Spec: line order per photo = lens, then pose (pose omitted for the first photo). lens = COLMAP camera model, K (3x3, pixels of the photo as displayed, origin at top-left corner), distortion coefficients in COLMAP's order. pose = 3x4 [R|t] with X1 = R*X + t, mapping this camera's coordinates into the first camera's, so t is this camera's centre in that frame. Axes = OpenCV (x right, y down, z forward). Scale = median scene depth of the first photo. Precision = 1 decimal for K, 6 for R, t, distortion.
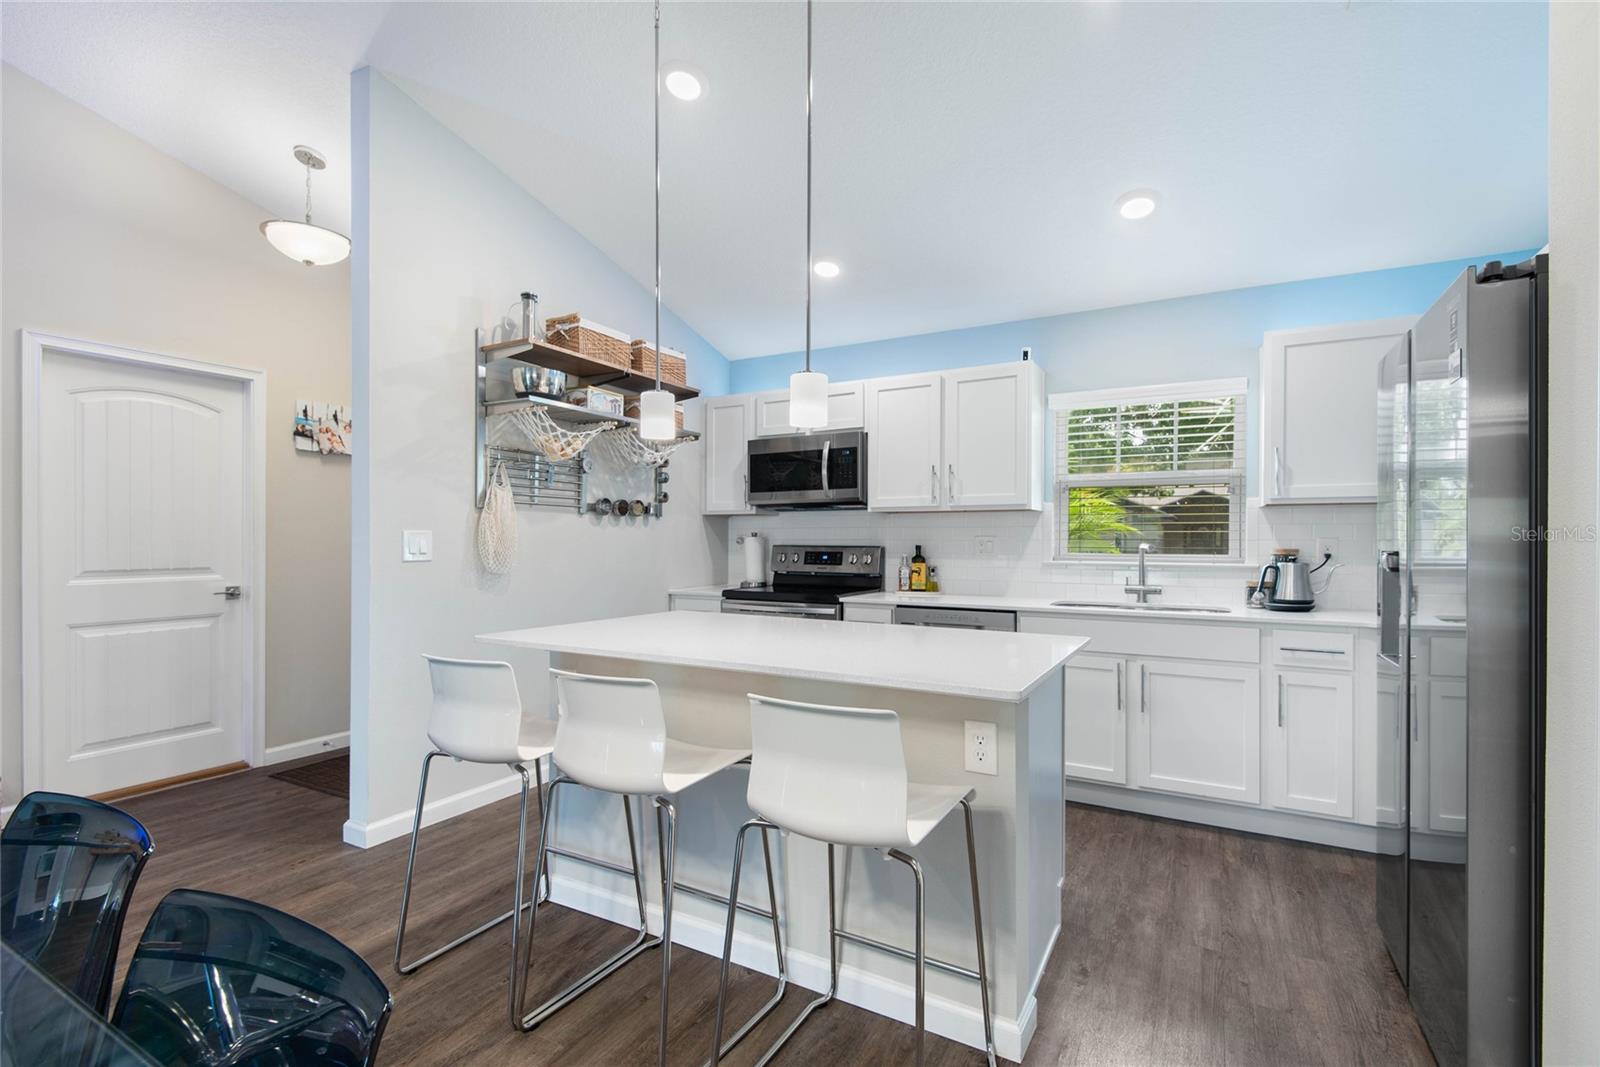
lens RADIAL K [[703.8, 0, 800.3], [0, 703.8, 557.1], [0, 0, 1]] dist [0.010820, -0.000173]
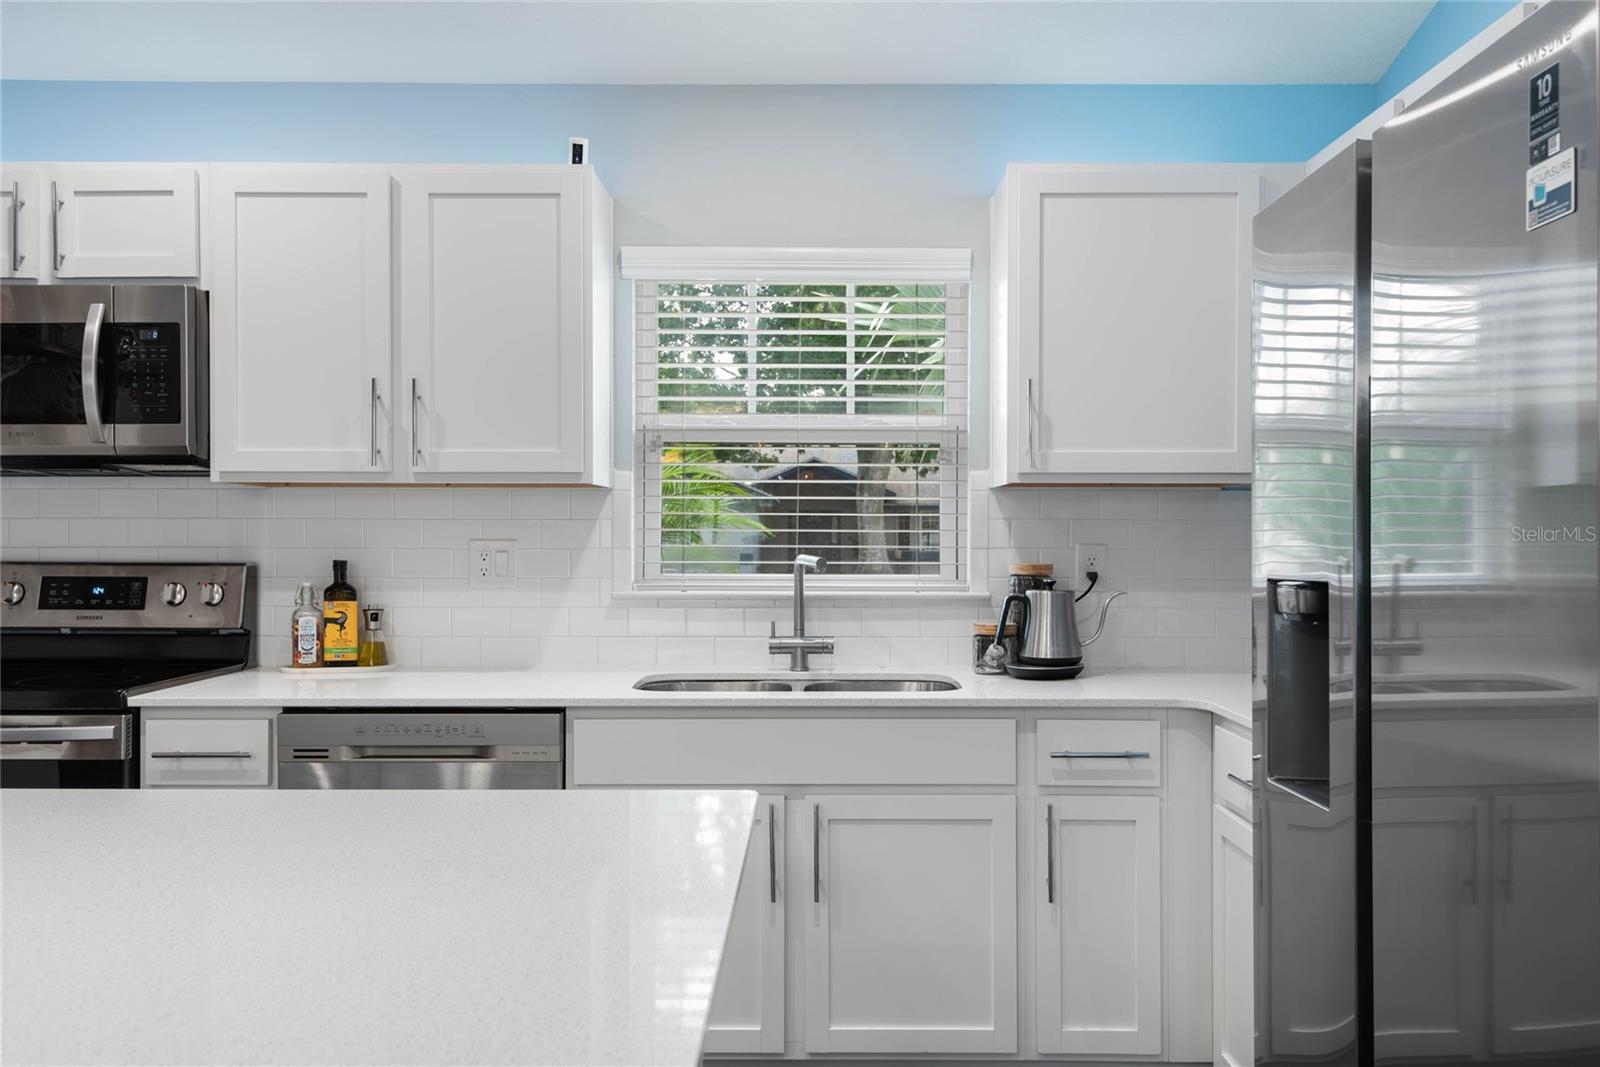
lens RADIAL K [[1251.1, 0, 796.5], [0, 1251.1, 533.9], [0, 0, 1]] dist [0.010007, 0.007515]
pose [[0.874234, -0.000365, 0.485504, 0.042836], [0.012176, 0.999702, -0.021174, -0.014916], [-0.485352, 0.024423, 0.873978, 0.205412]]
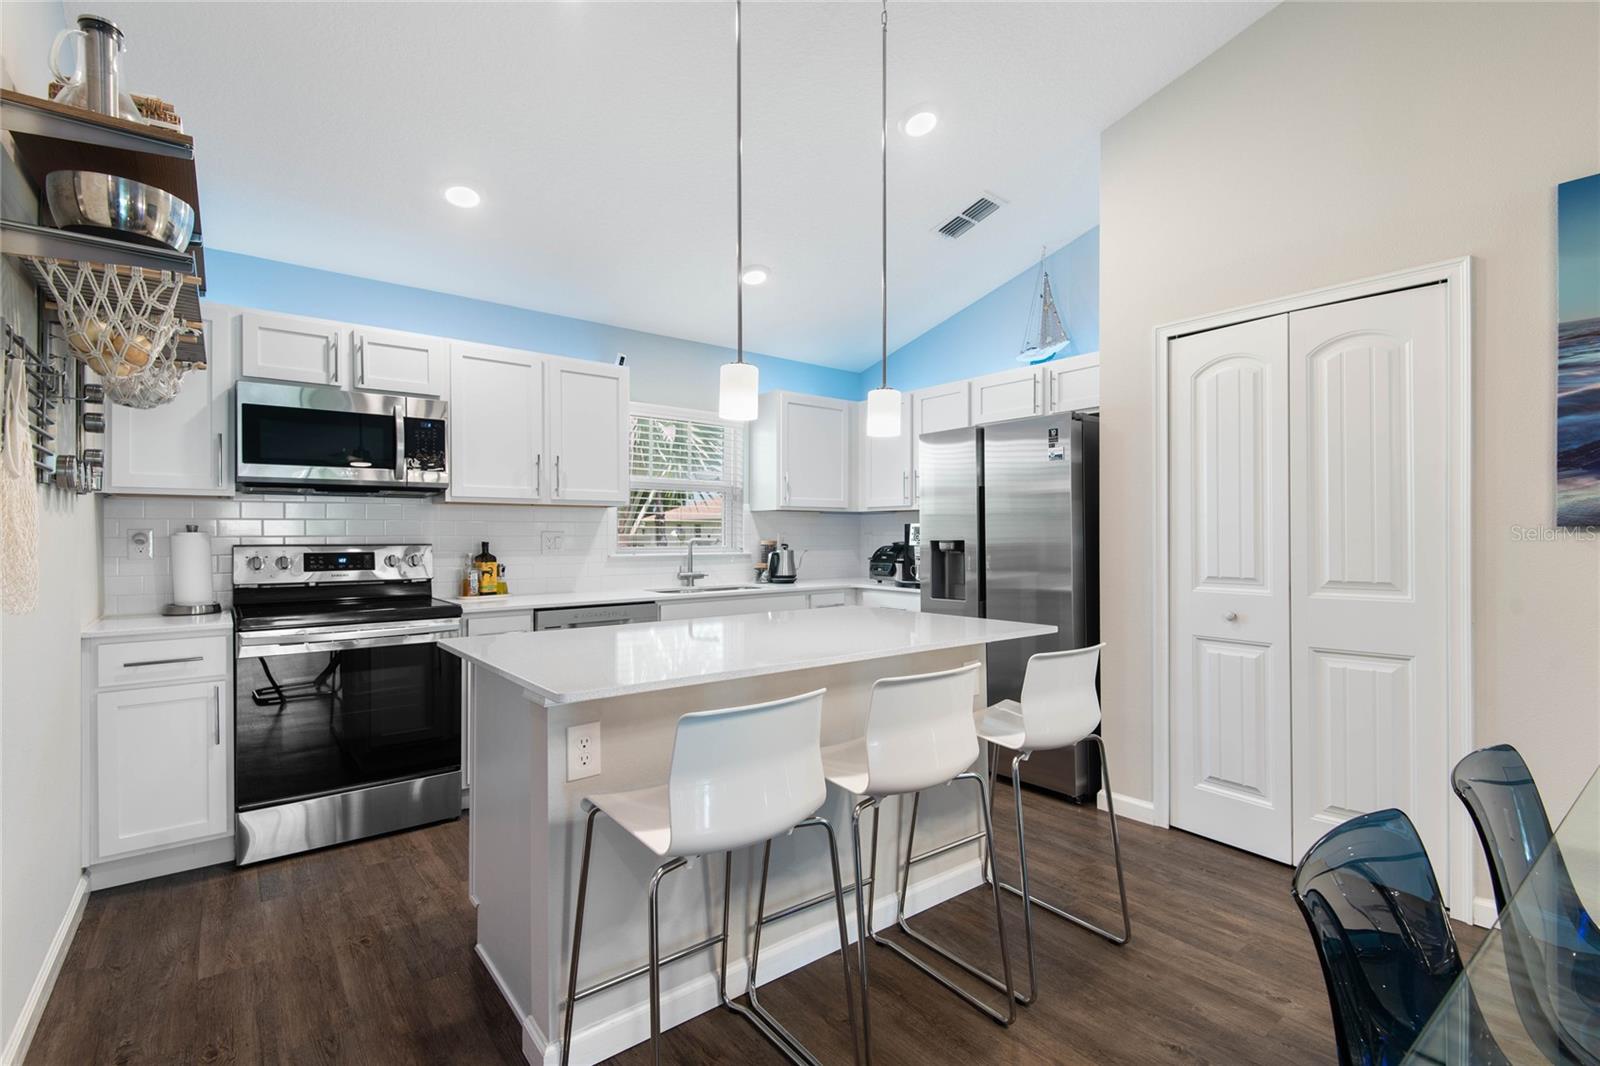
lens RADIAL K [[728.0, 0, 804.0], [0, 728.0, 523.0], [0, 0, 1]] dist [0.035033, -0.024639]
pose [[0.378360, 0.011155, 0.925591, -0.585433], [0.024809, 0.999446, -0.022186, -0.011577], [-0.925326, 0.031358, 0.377874, 0.335002]]
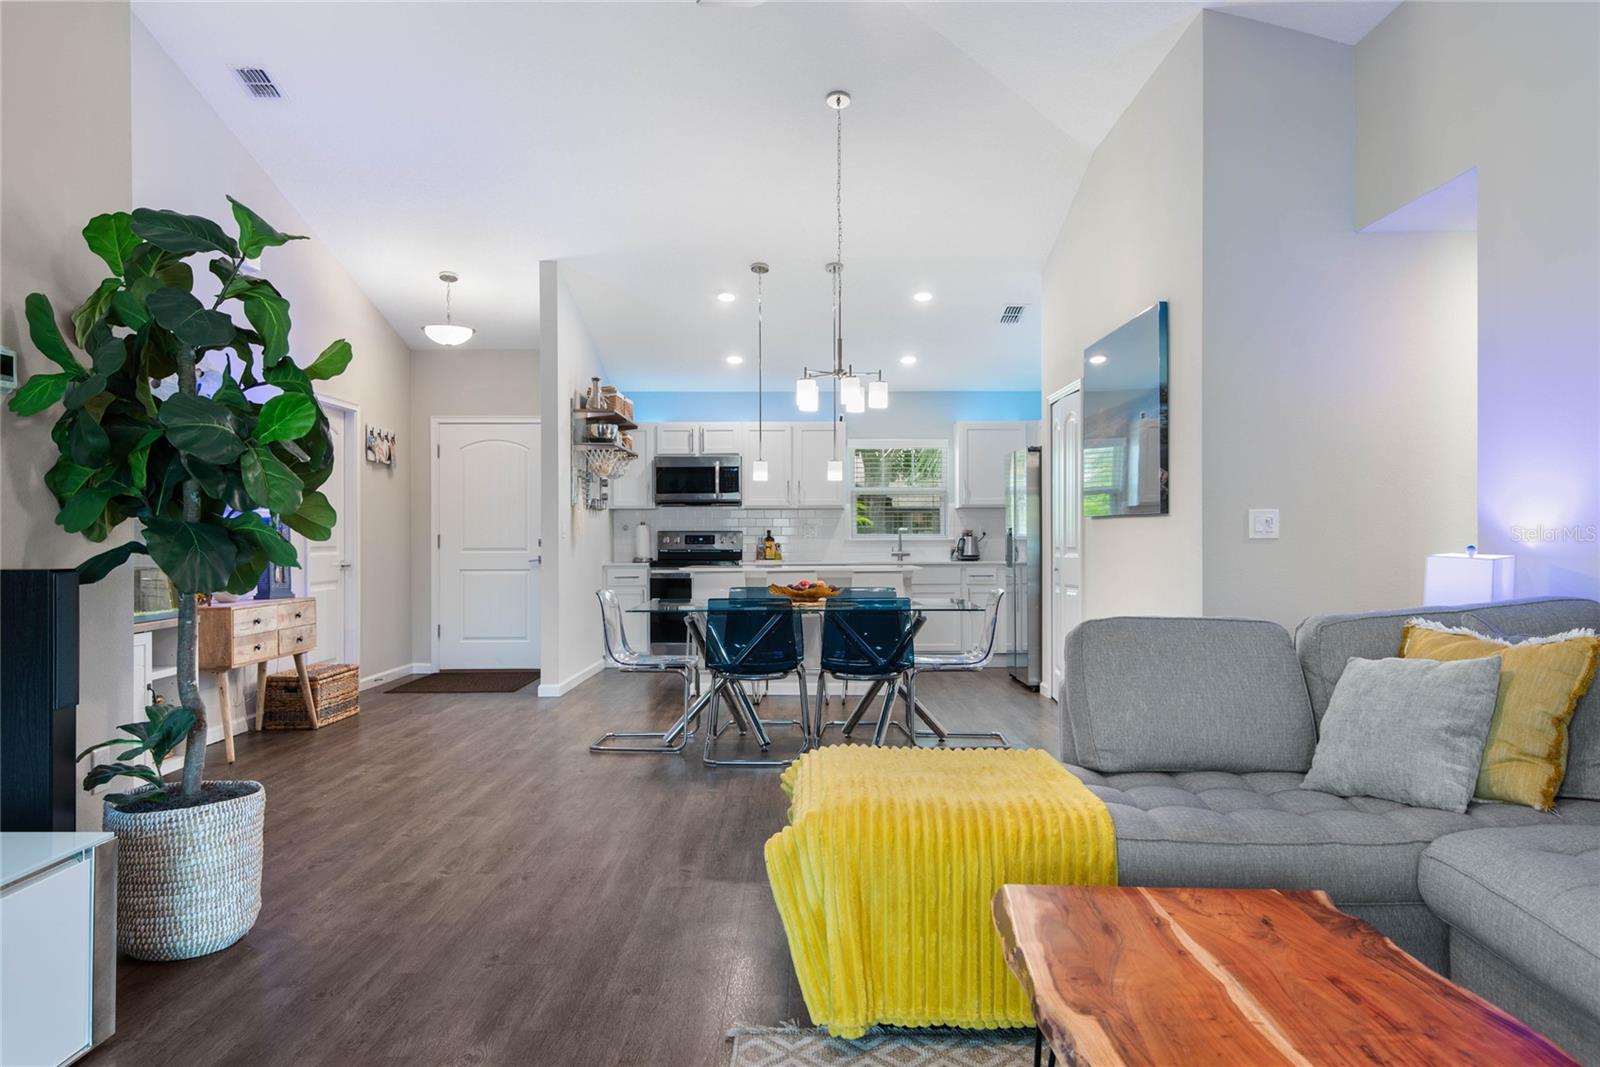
lens RADIAL K [[1189.9, 0, 800.0], [0, 1189.9, 533.5], [0, 0, 1]] dist [0.022548, -0.000292]
pose [[0.869581, -0.004631, 0.493769, -1.187111], [0.017782, 0.999601, -0.021941, 0.054905], [-0.493470, 0.027859, 0.869316, -1.447695]]
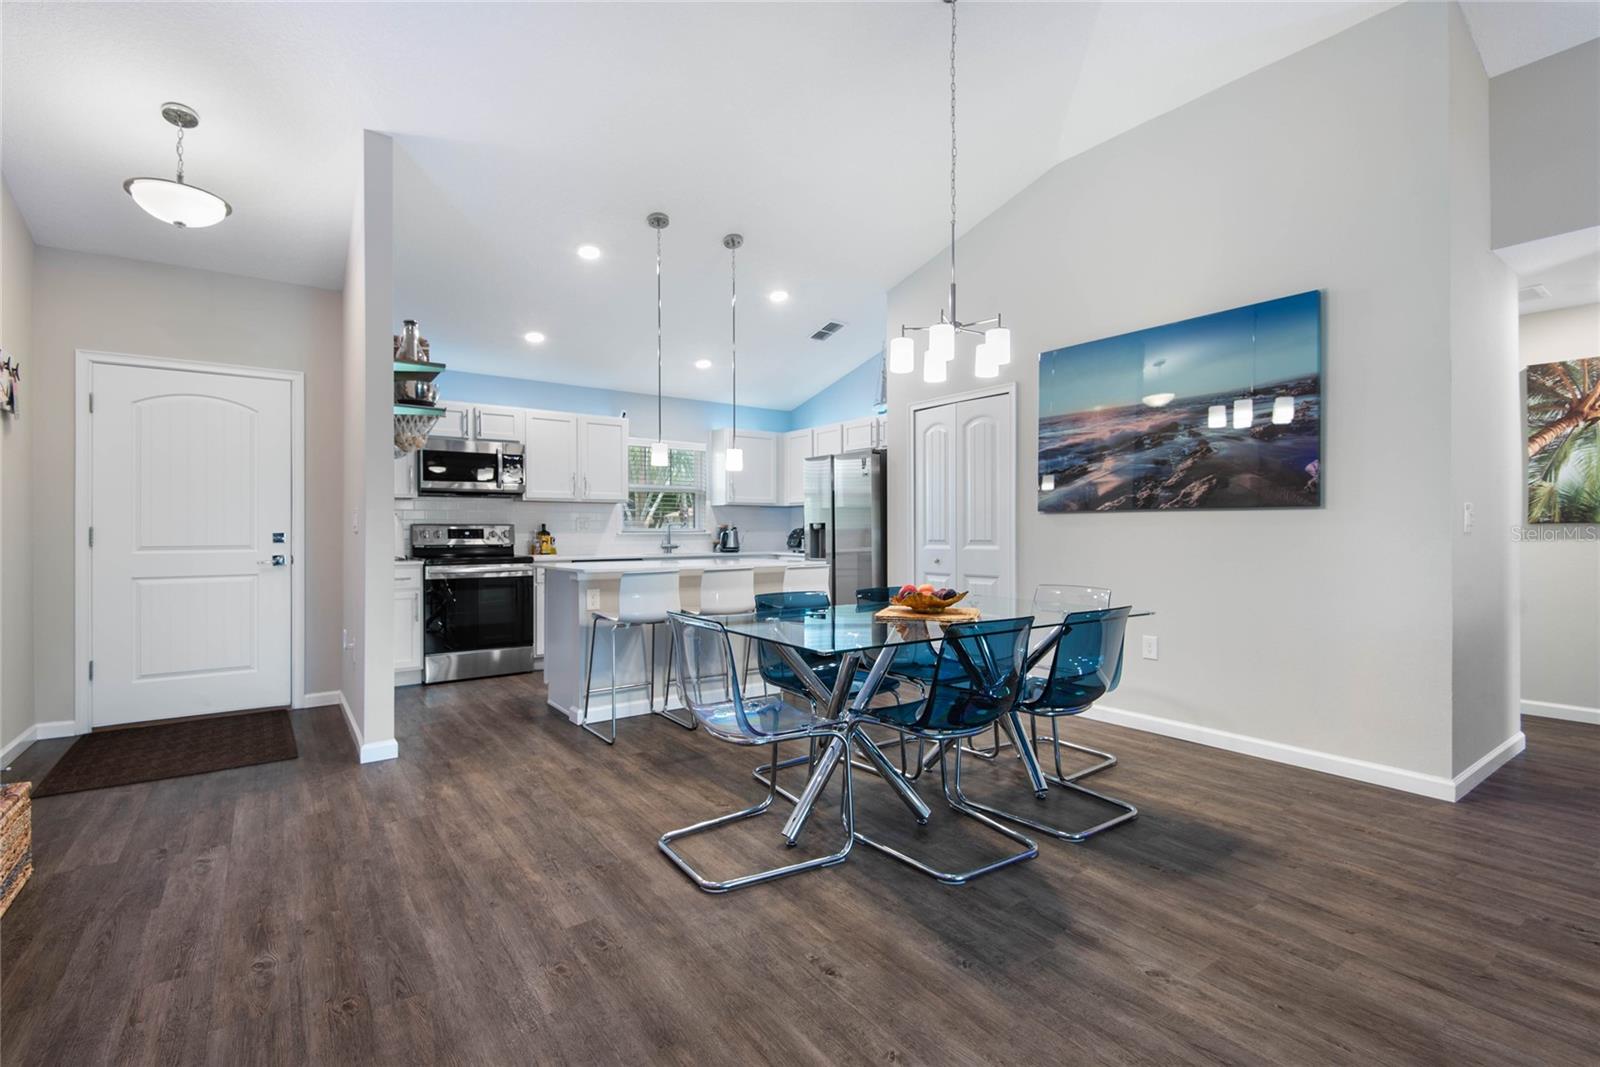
lens RADIAL K [[728.0, 0, 804.0], [0, 728.0, 523.5], [0, 0, 1]] dist [0.035033, -0.024639]
pose [[0.416868, 0.005325, 0.908951, -1.130190], [0.024015, 0.999569, -0.016869, 0.024713], [-0.908650, 0.028860, 0.416561, -0.153410]]
